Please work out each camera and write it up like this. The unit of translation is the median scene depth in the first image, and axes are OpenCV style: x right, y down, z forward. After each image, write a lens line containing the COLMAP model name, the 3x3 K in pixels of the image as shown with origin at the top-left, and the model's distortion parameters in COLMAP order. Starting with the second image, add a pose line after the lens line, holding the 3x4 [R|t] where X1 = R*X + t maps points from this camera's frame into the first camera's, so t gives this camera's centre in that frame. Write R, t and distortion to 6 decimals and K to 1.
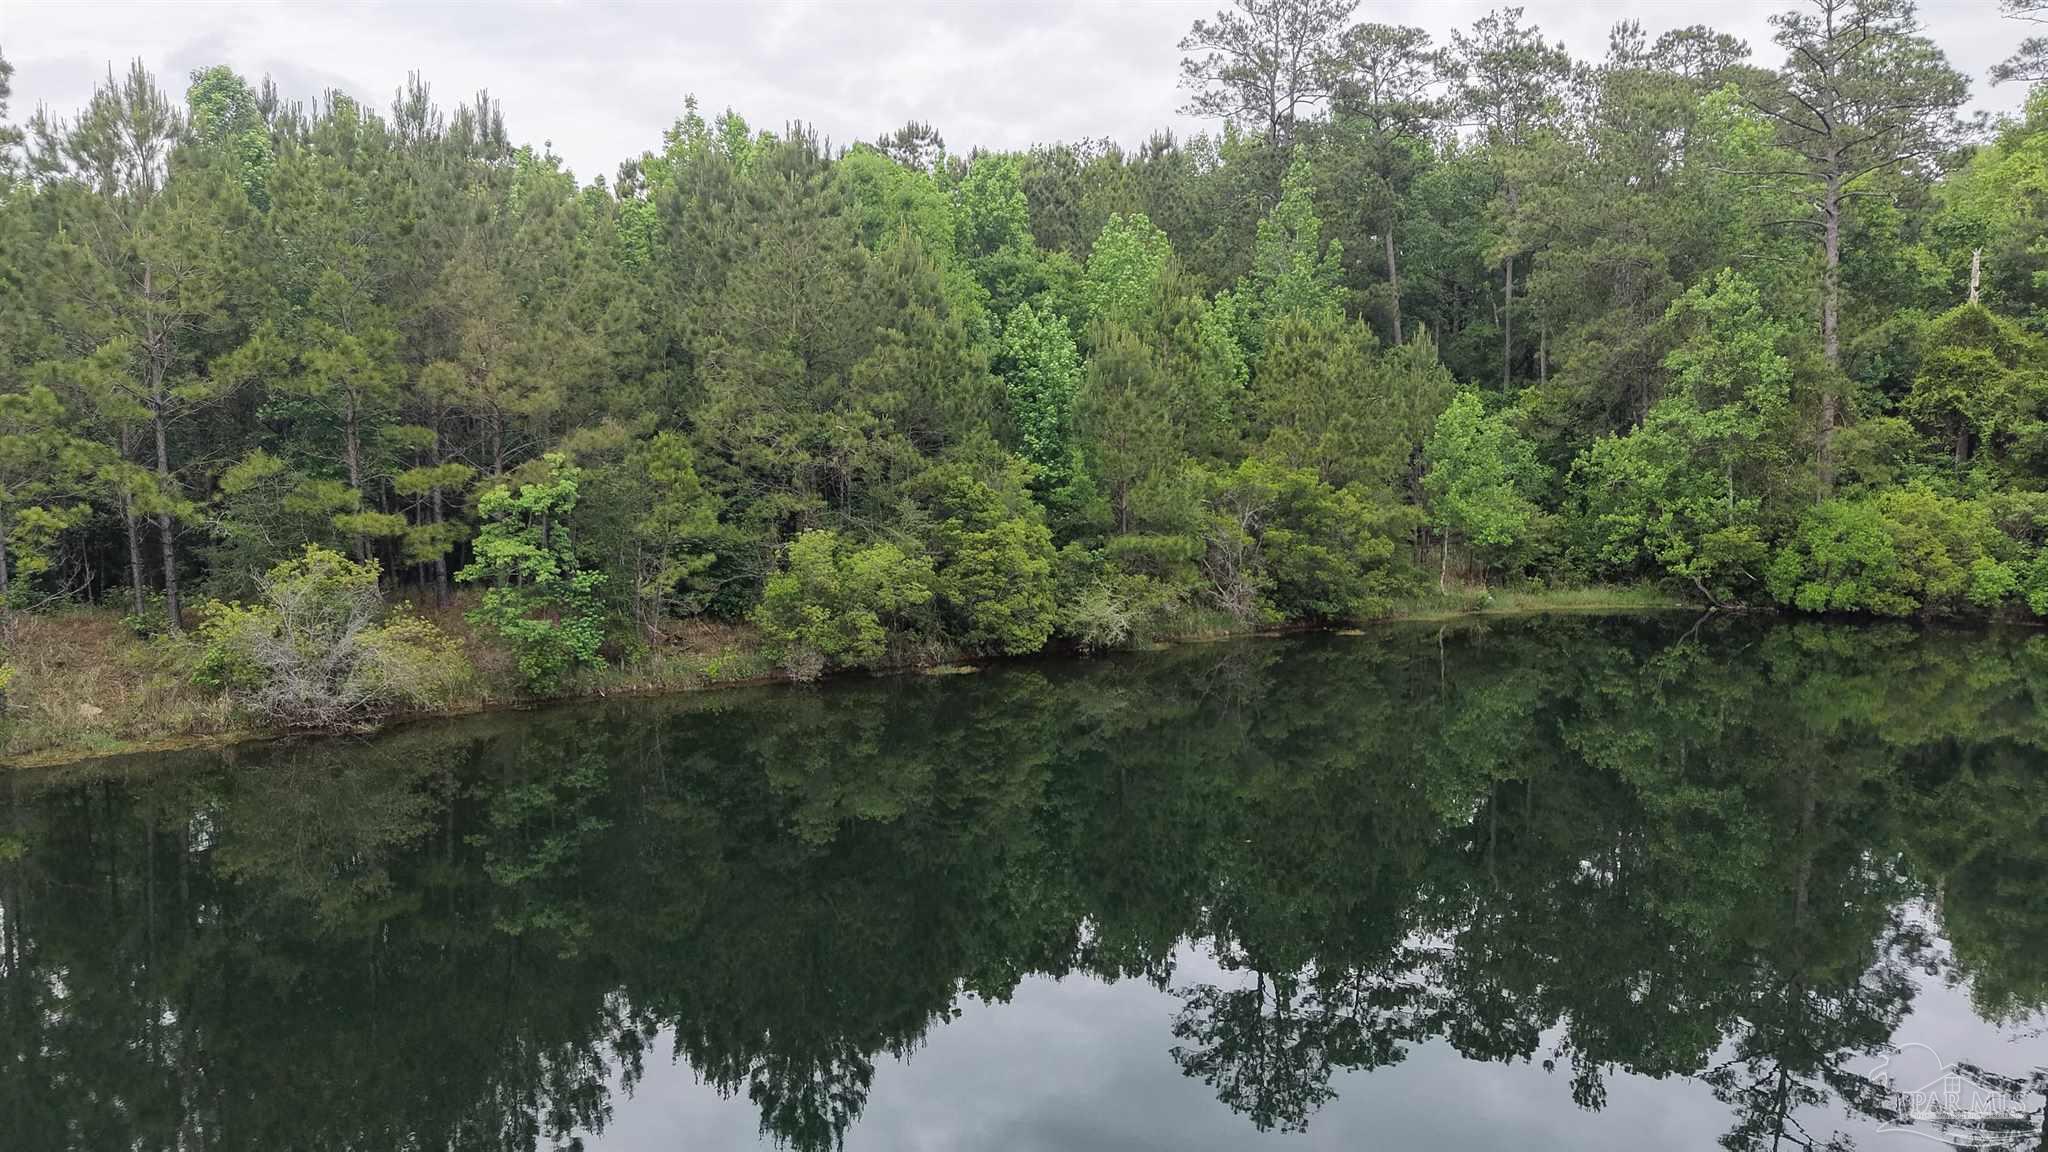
lens RADIAL K [[1368.8, 0, 1016.0], [0, 1368.8, 581.7], [0, 0, 1]] dist [0.040802, -0.047192]
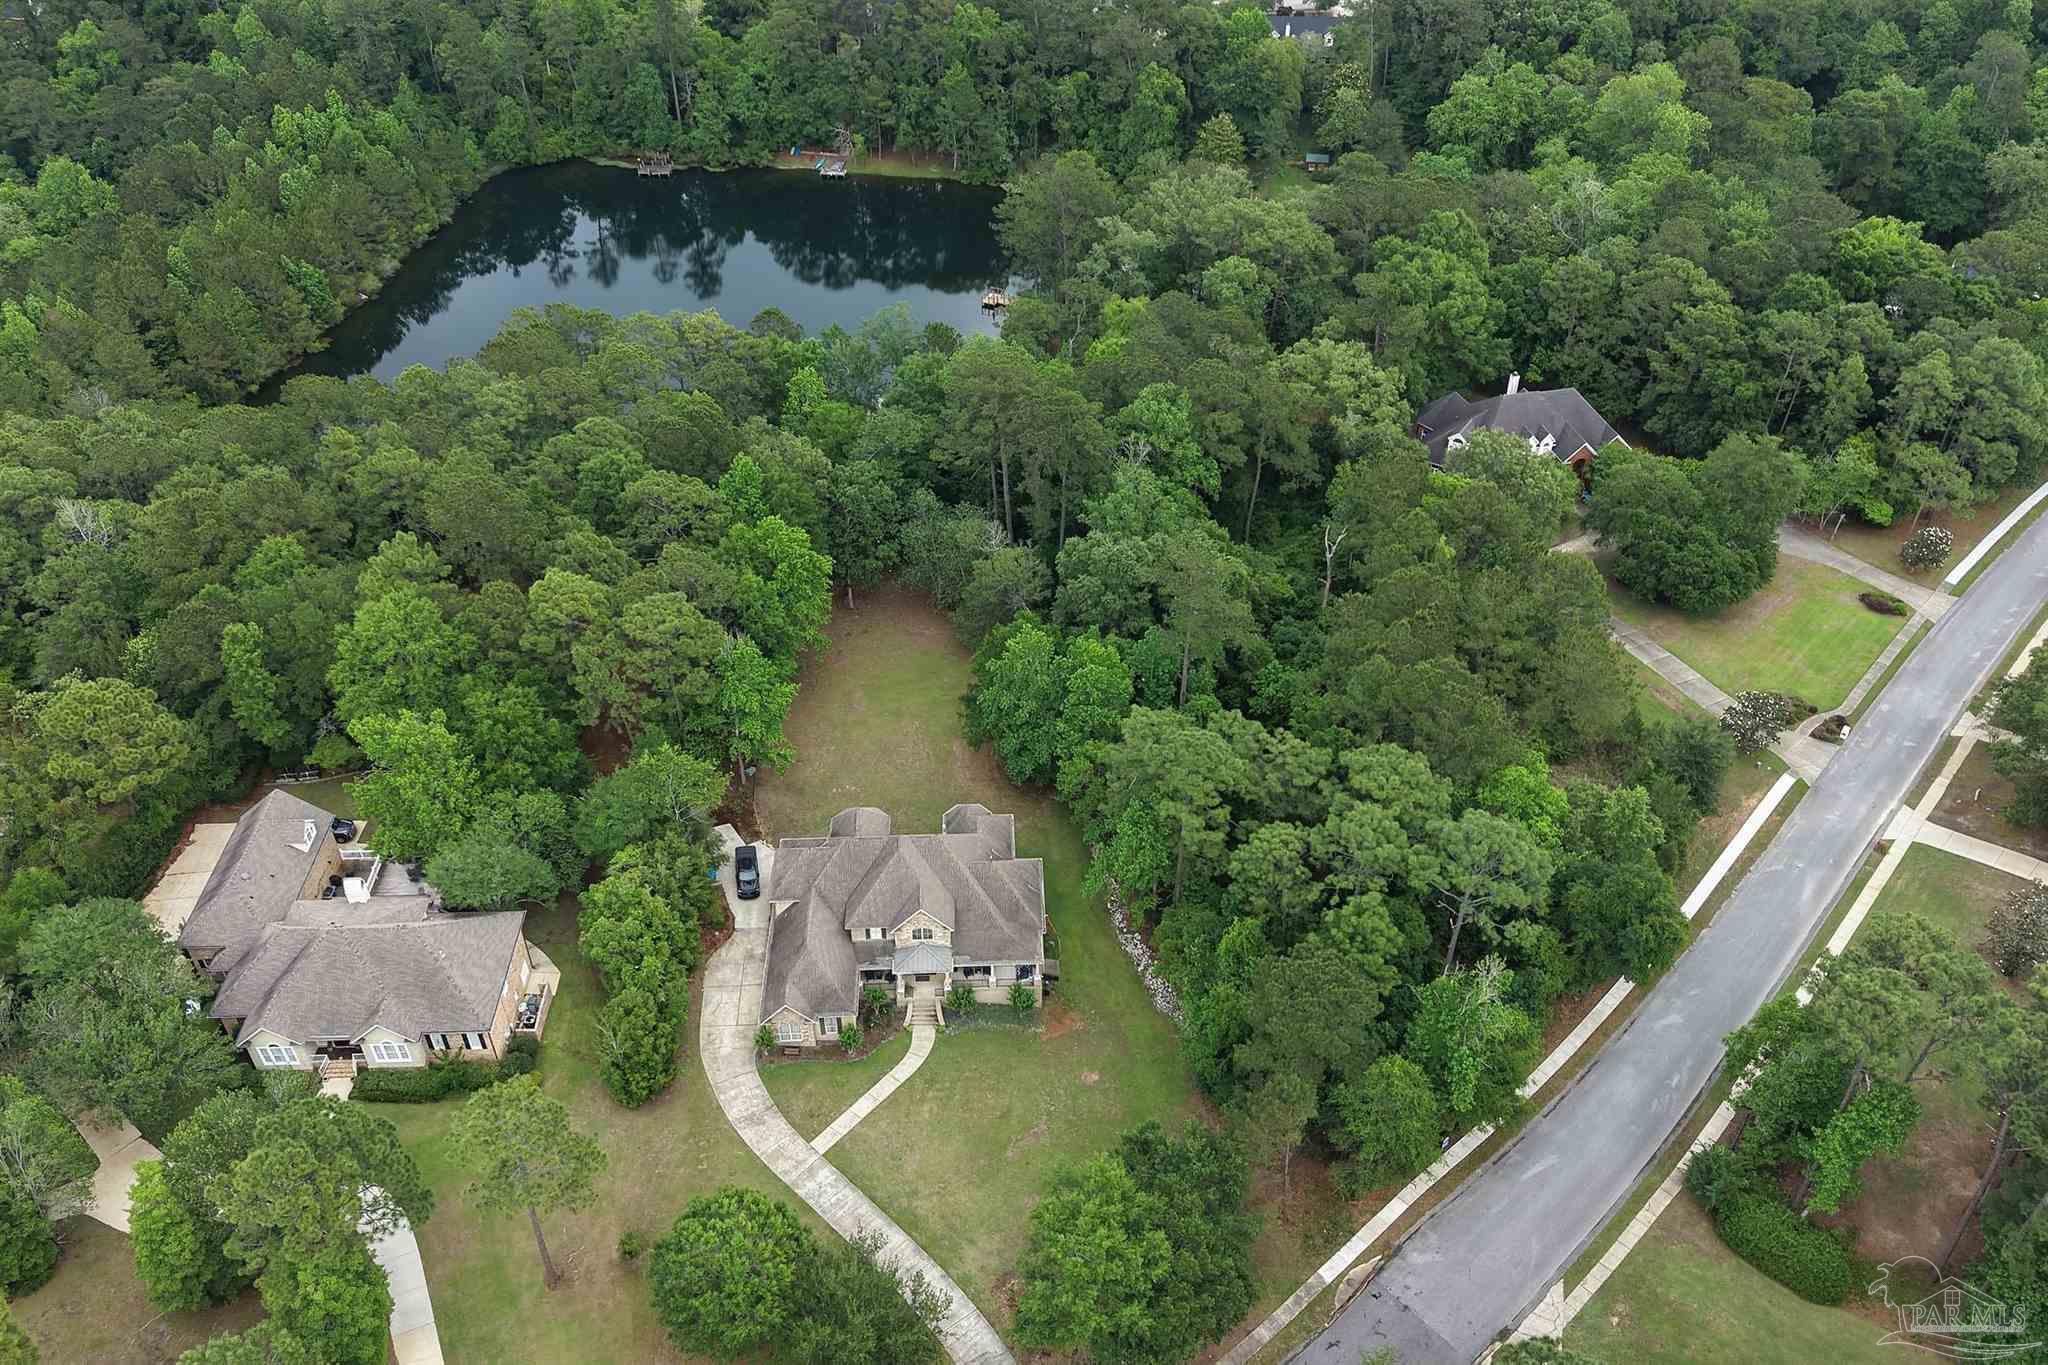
lens RADIAL K [[1629.3, 0, 1041.3], [0, 1629.3, 686.8], [0, 0, 1]] dist [0.031439, -0.038988]
pose [[0.649951, -0.479366, 0.589723, -3.446672], [0.070598, 0.810703, 0.581185, -2.294095], [-0.756690, -0.336108, 0.560759, -5.646904]]
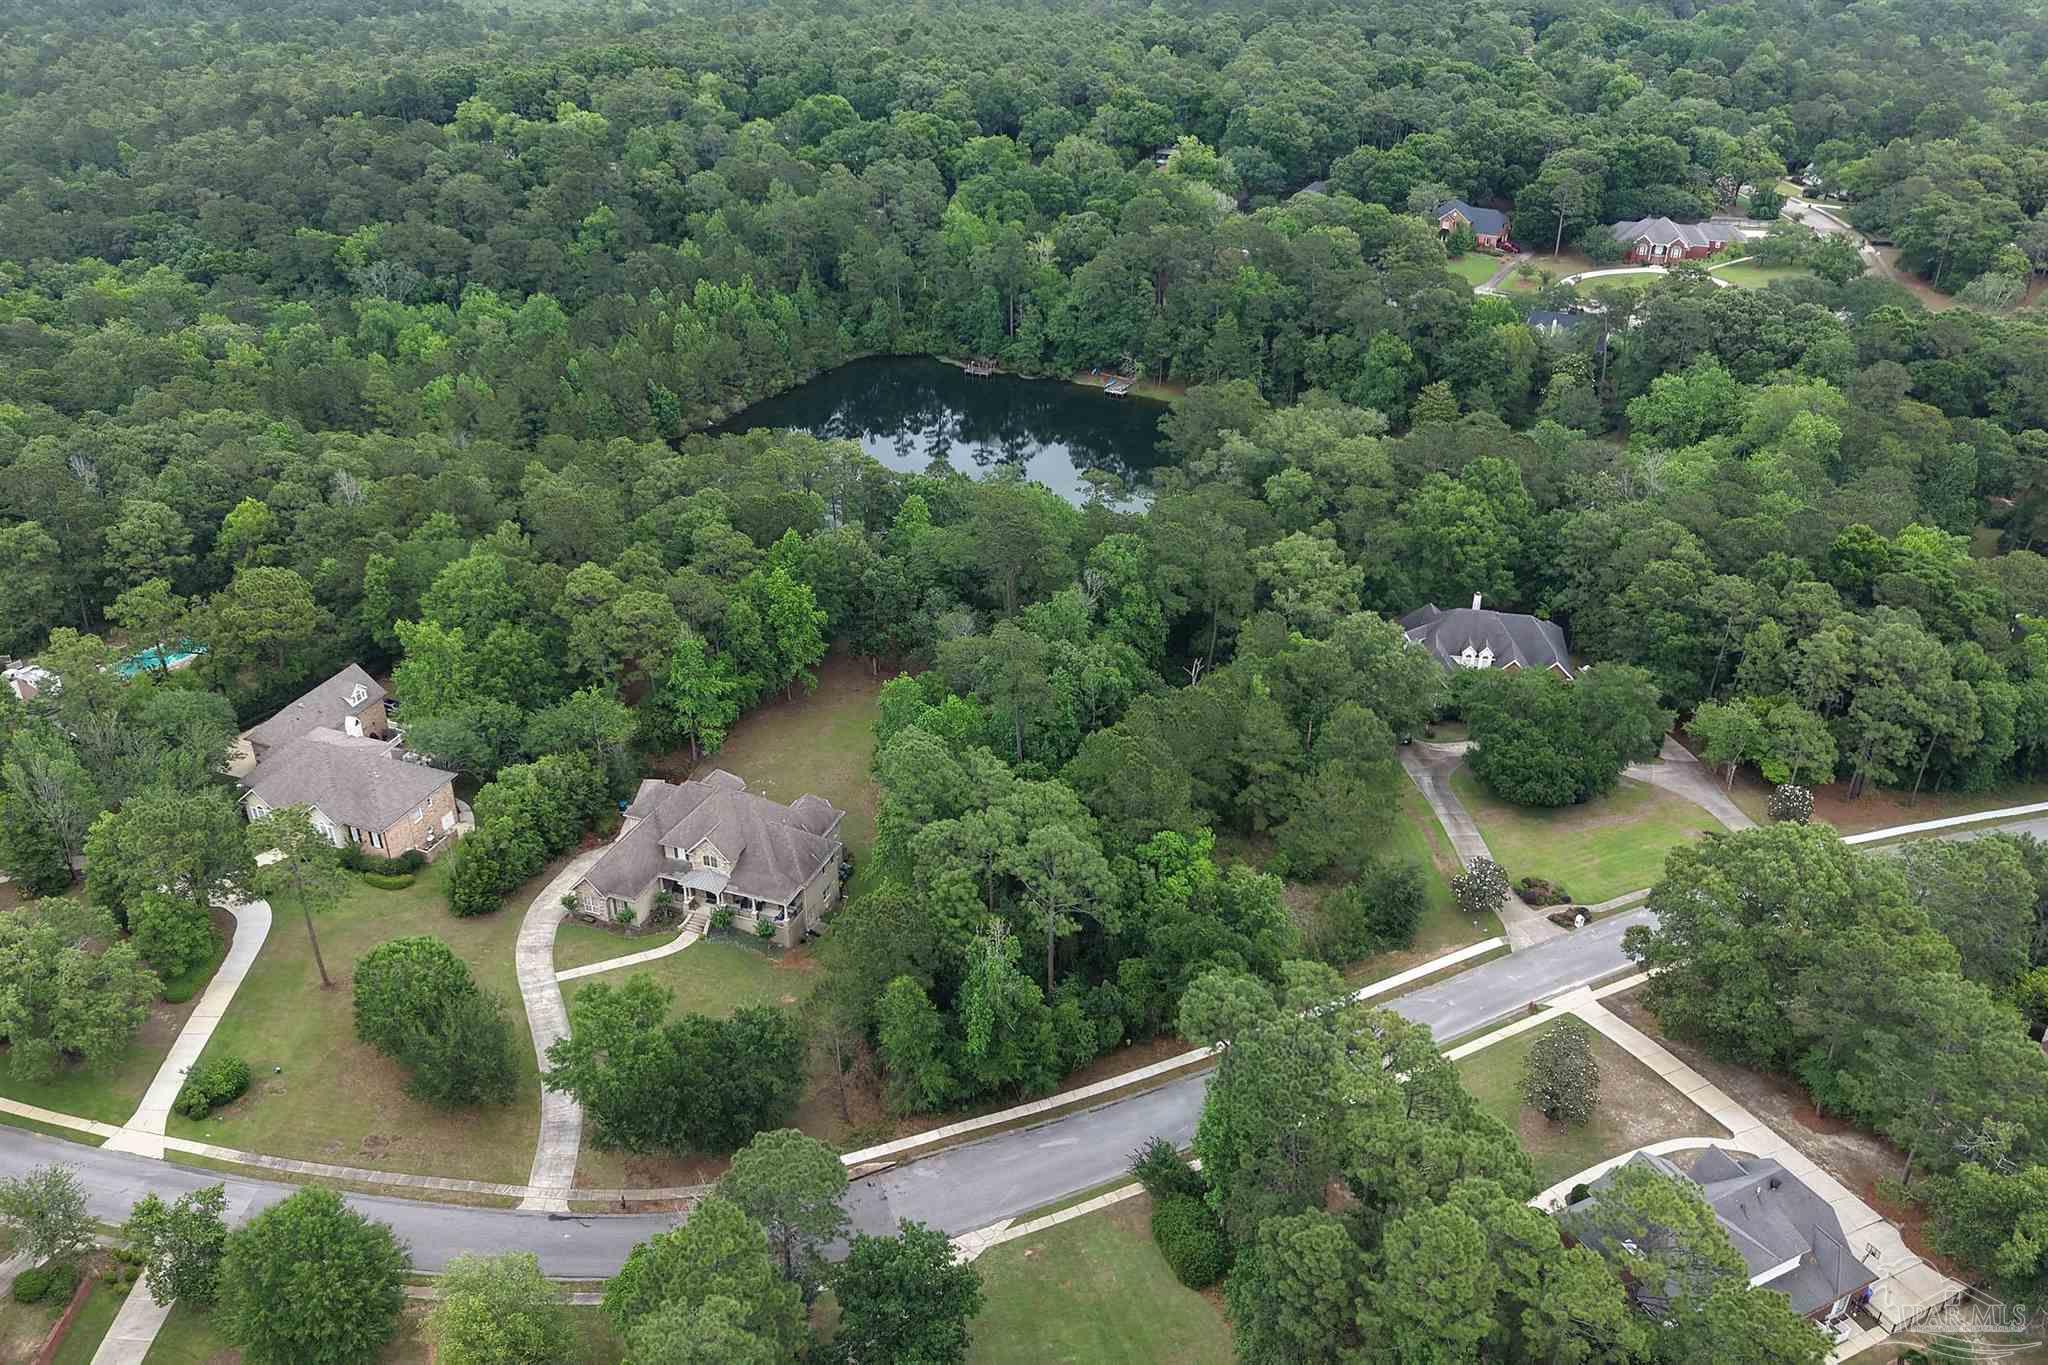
lens RADIAL K [[1629.3, 0, 1035.3], [0, 1629.3, 707.9], [0, 0, 1]] dist [0.031439, -0.038988]
pose [[0.891578, -0.222815, 0.394262, -2.717344], [0.037104, 0.903603, 0.426761, -2.127234], [-0.451345, -0.365862, 0.813899, -7.500518]]
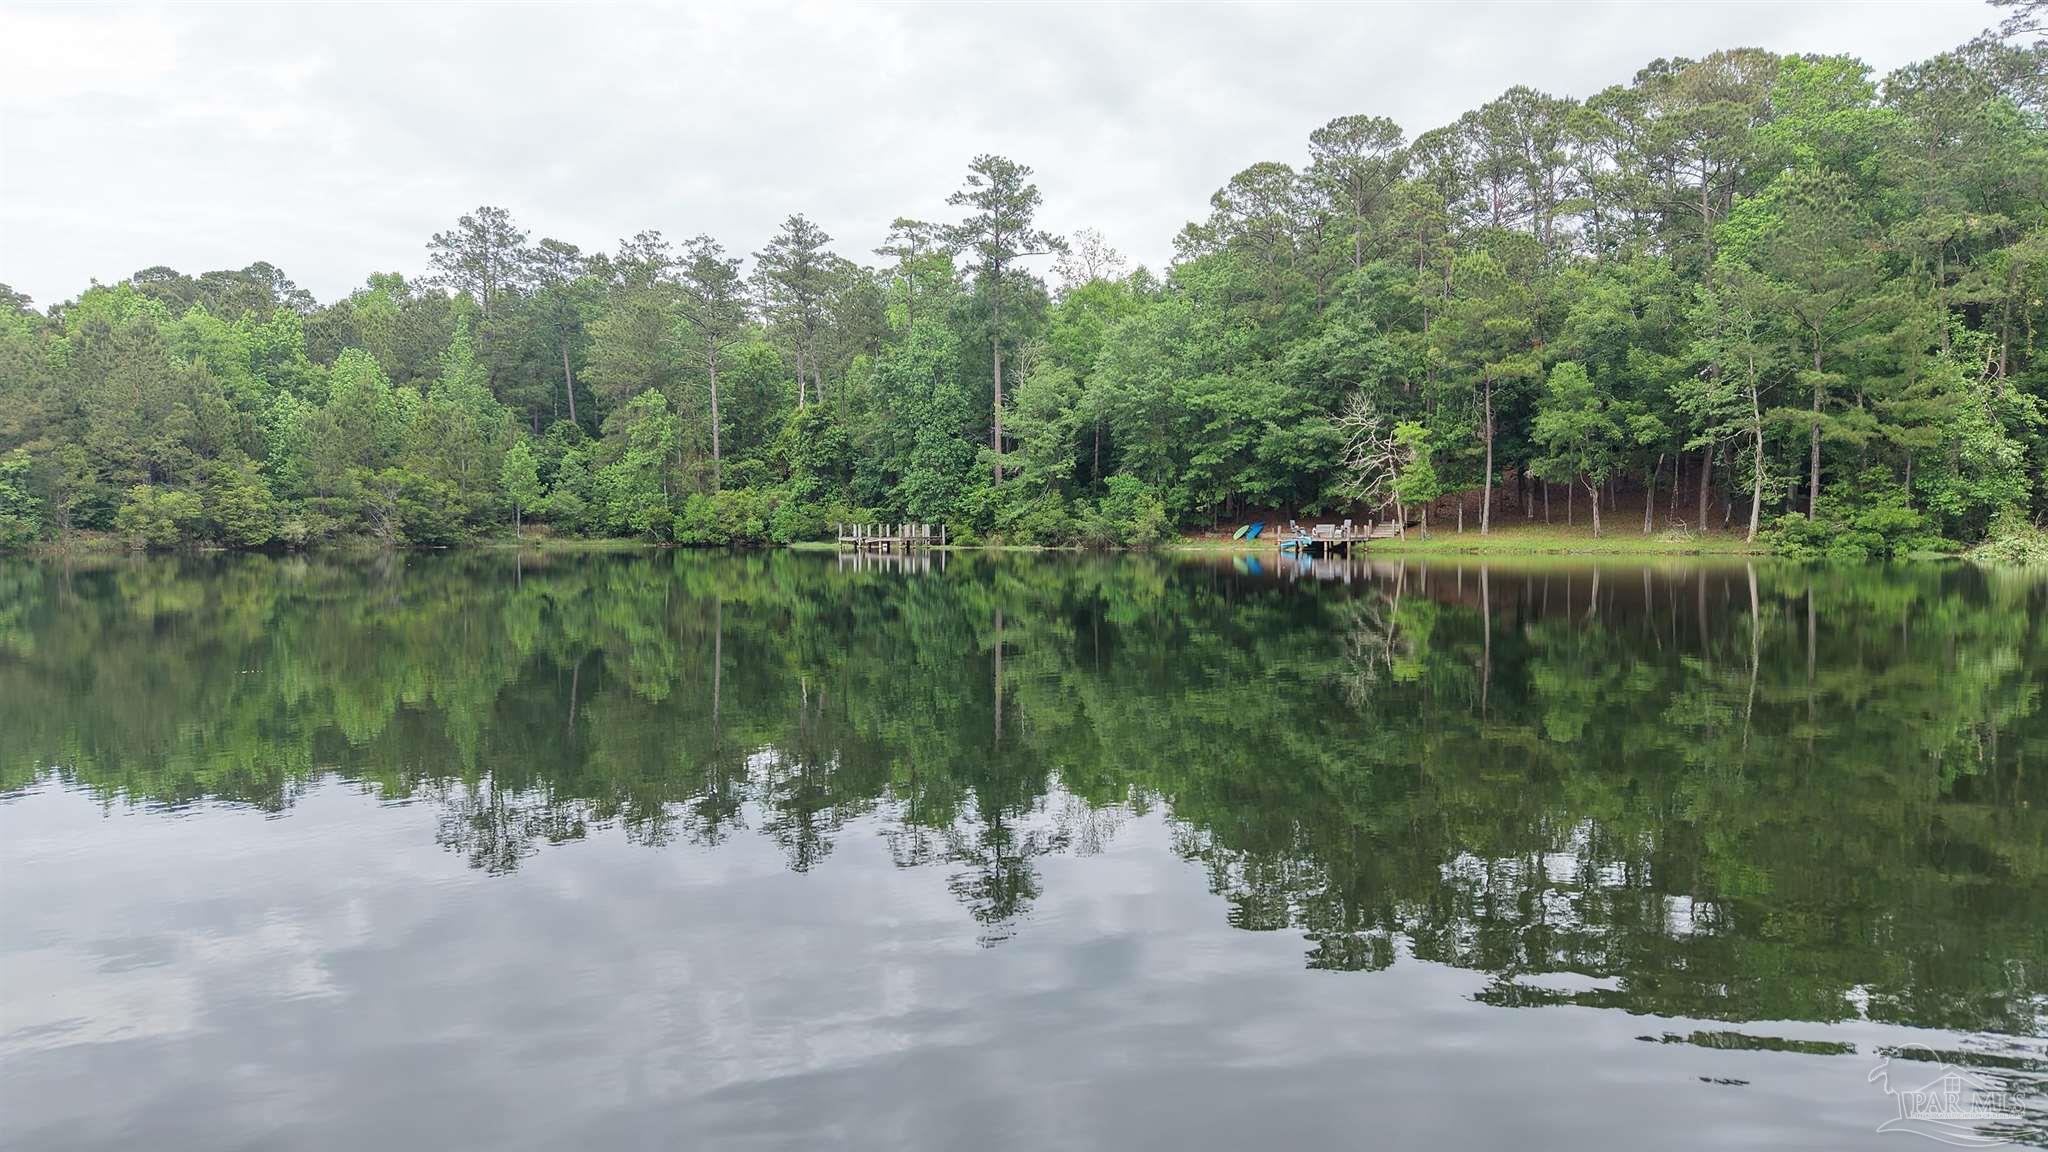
lens RADIAL K [[1368.8, 0, 1026.5], [0, 1368.8, 574.4], [0, 0, 1]] dist [0.040802, -0.047192]
pose [[0.942839, -0.009889, 0.333101, 0.459837], [0.029022, 0.998198, -0.052512, 0.263357], [-0.331981, 0.059178, 0.941428, -1.625625]]
